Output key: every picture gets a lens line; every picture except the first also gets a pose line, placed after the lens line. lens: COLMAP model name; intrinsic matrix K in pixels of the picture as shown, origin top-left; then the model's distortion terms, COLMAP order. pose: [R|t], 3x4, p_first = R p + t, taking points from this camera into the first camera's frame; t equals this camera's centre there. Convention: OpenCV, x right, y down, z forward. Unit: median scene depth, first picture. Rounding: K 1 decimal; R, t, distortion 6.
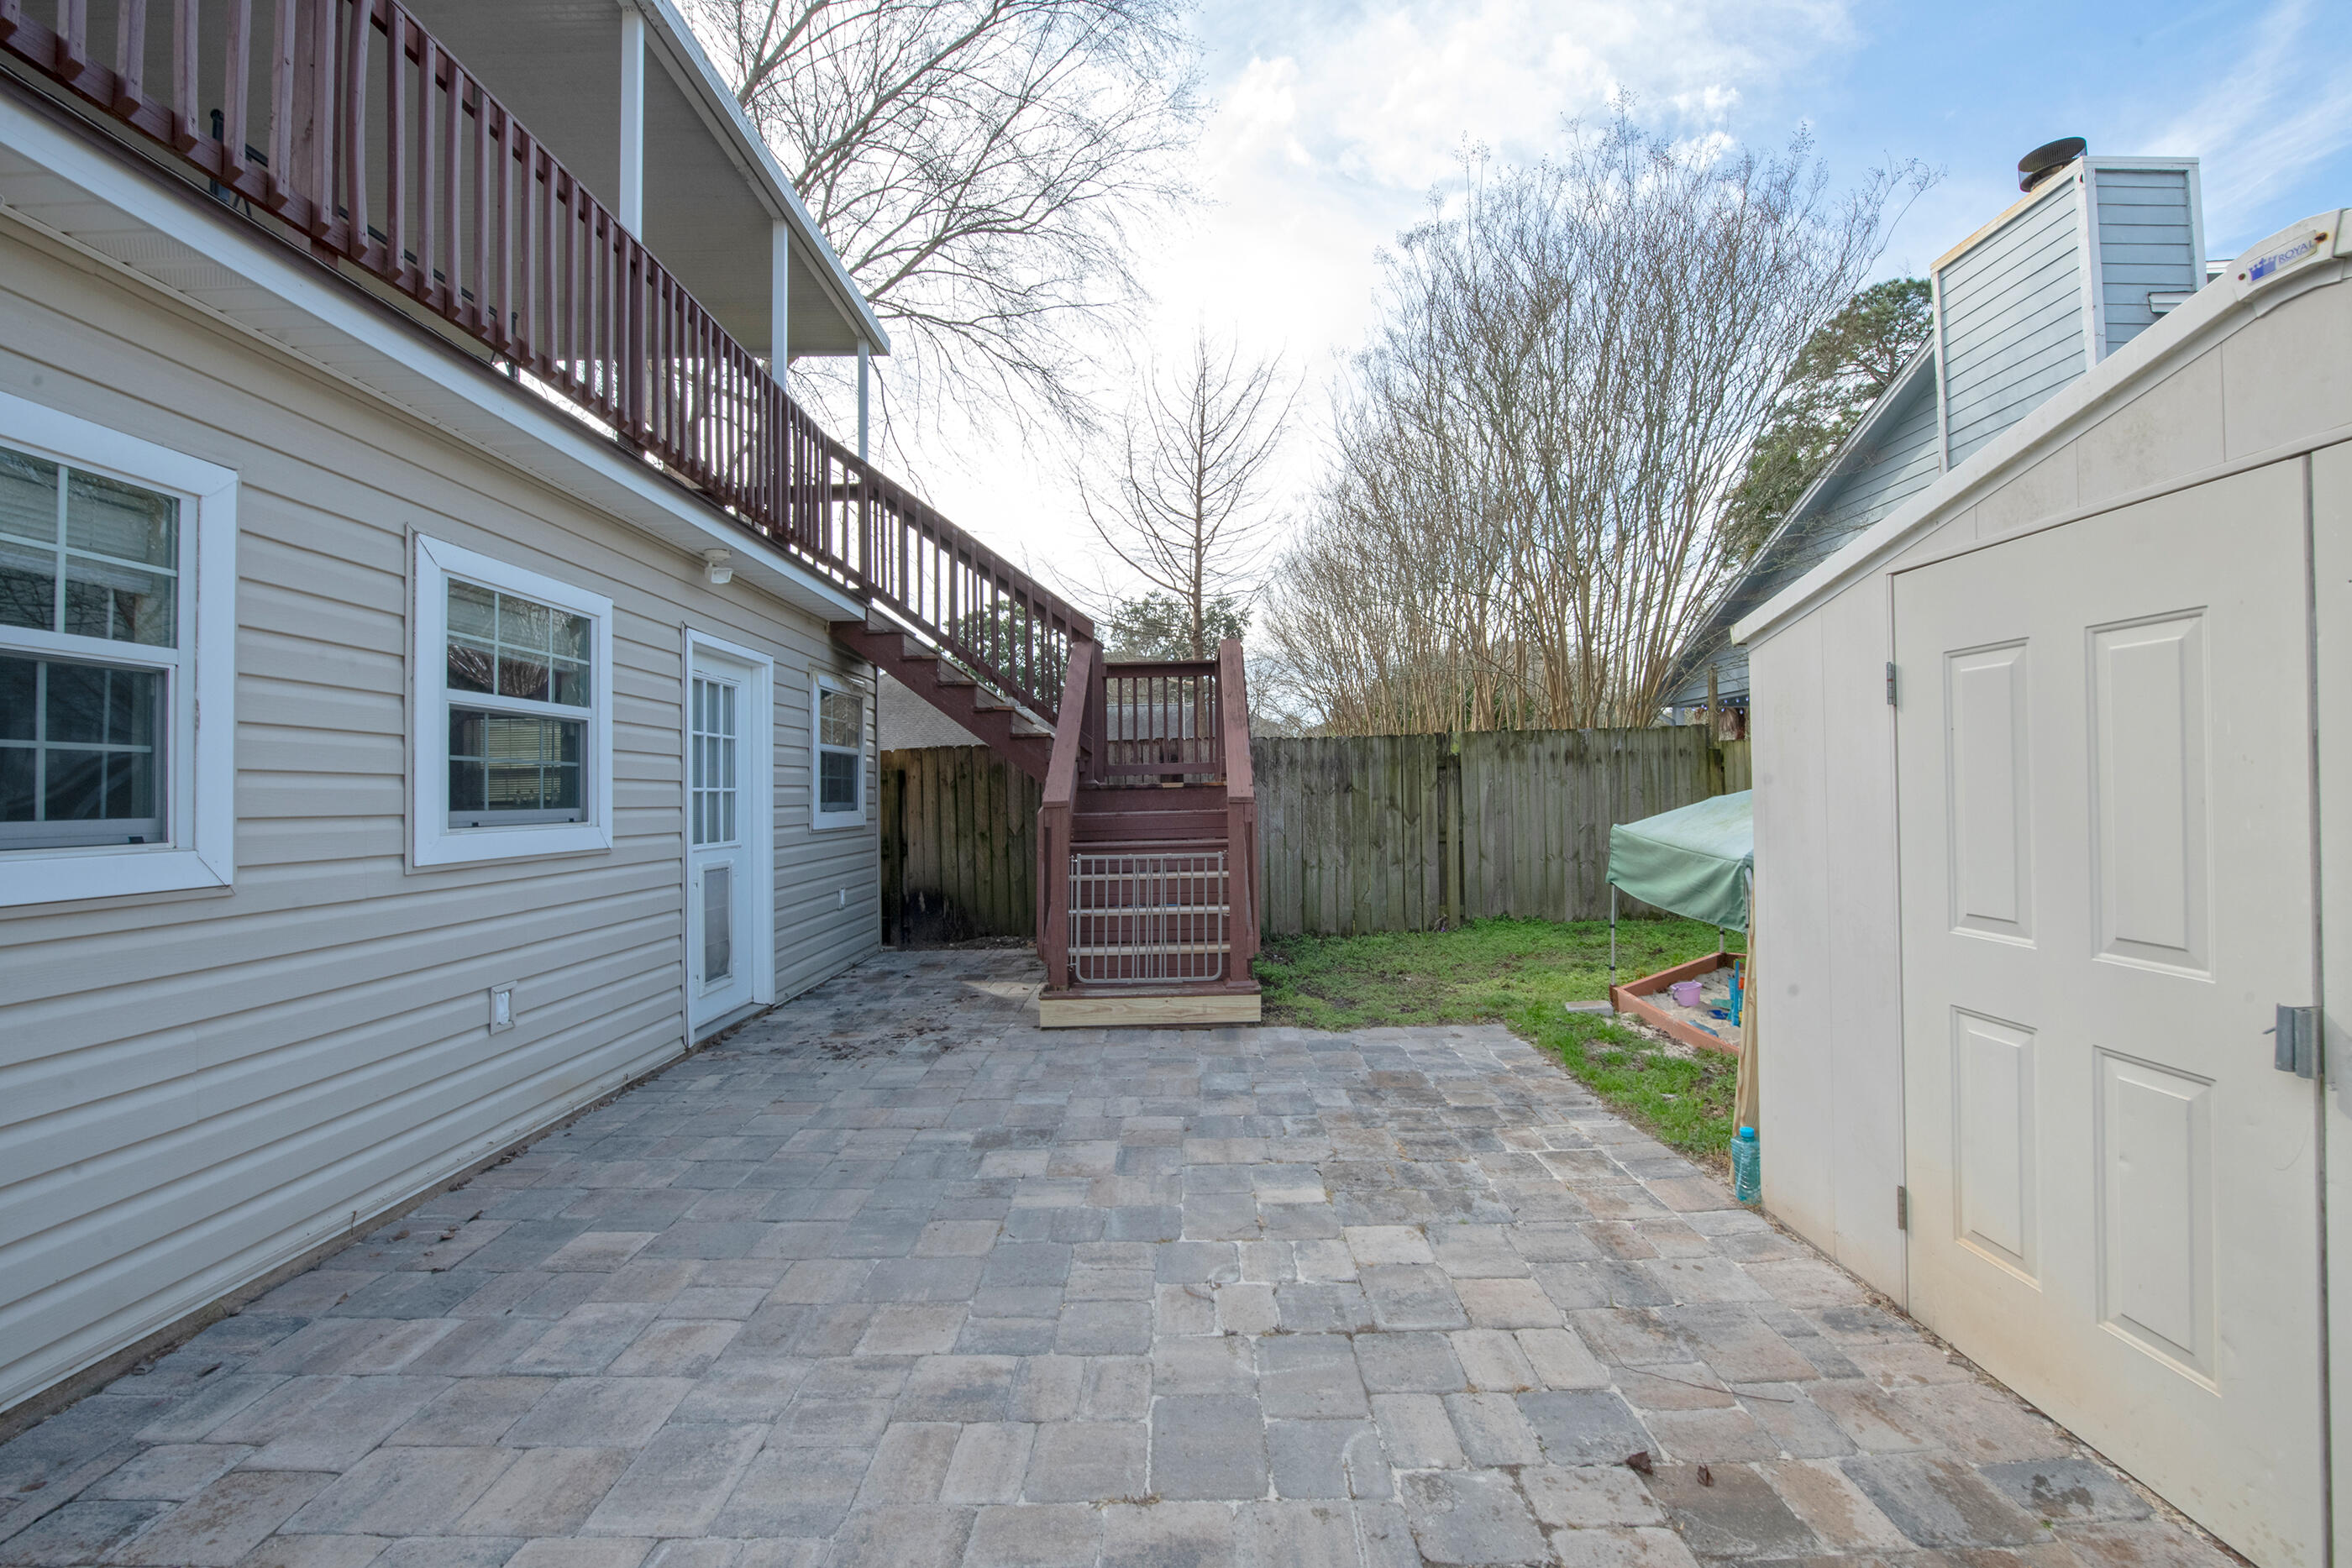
lens RADIAL K [[950.2, 0, 1188.1], [0, 950.2, 775.2], [0, 0, 1]] dist [-0.001886, -0.004376]
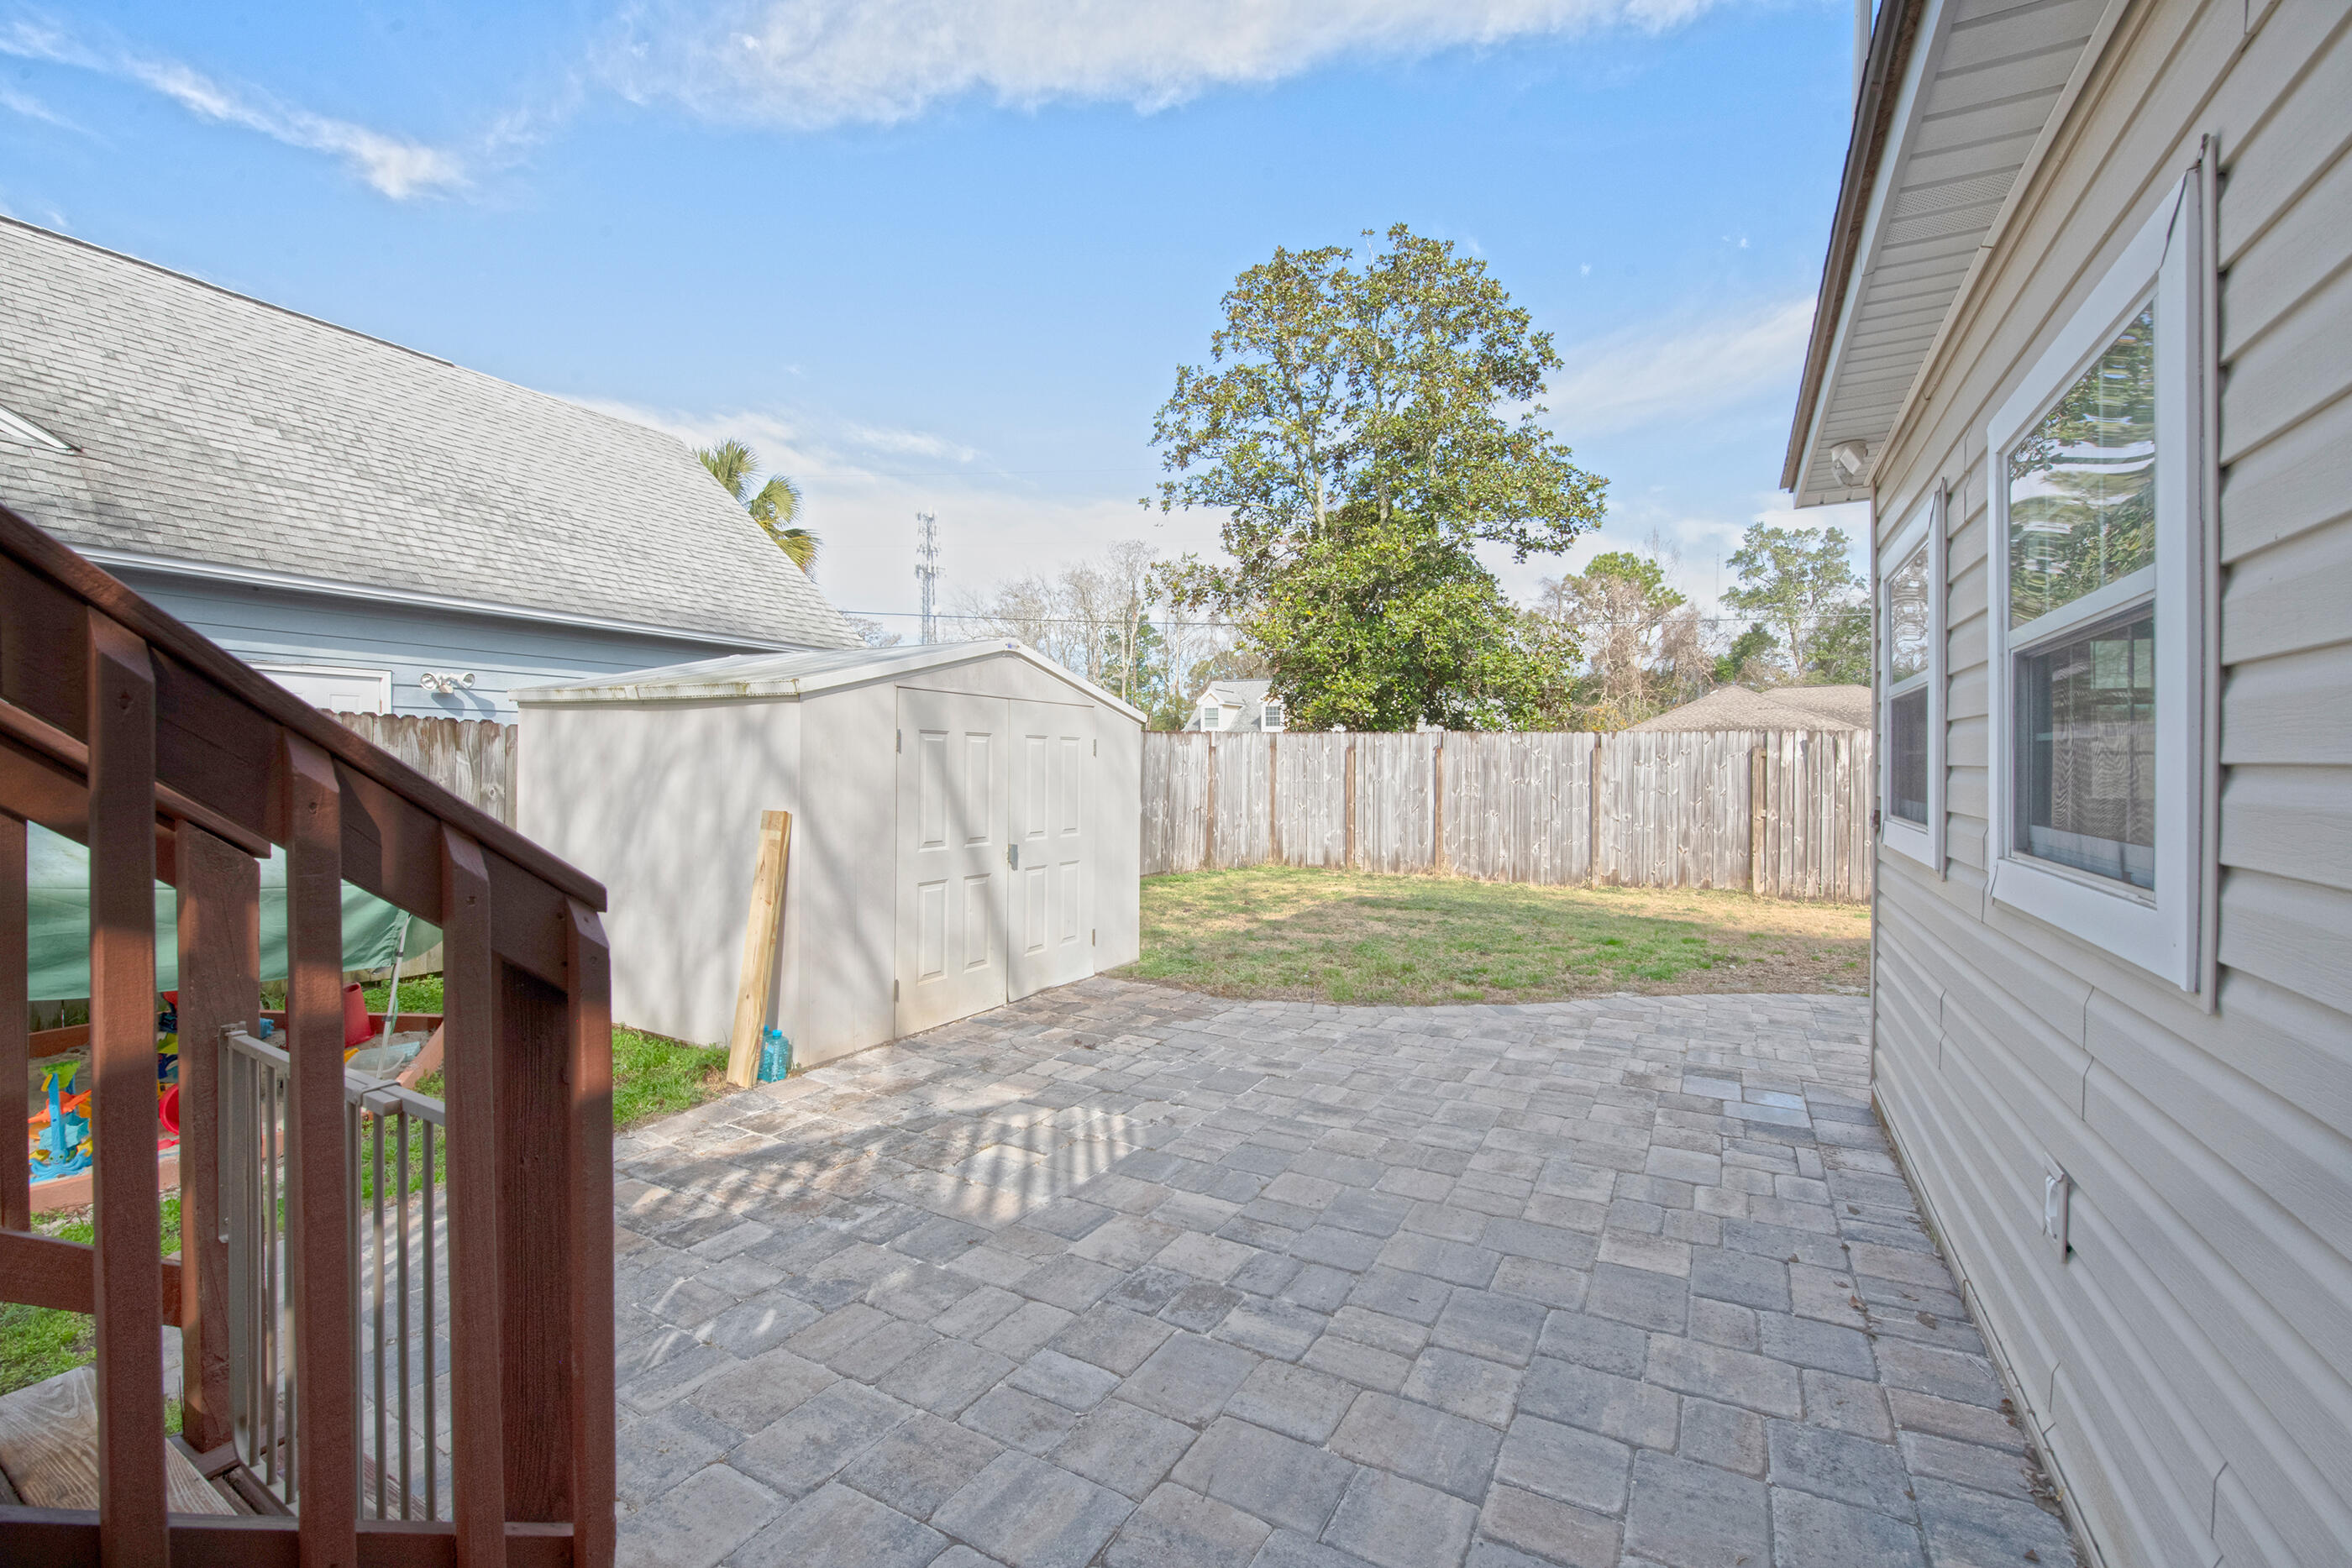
lens RADIAL K [[955.7, 0, 1177.3], [0, 955.7, 775.9], [0, 0, 1]] dist [-0.000465, -0.004270]
pose [[-0.861491, 0.008080, 0.507709, -0.571804], [0.002973, 0.999937, -0.010870, 0.010623], [-0.507765, -0.007855, -0.861460, 1.697073]]
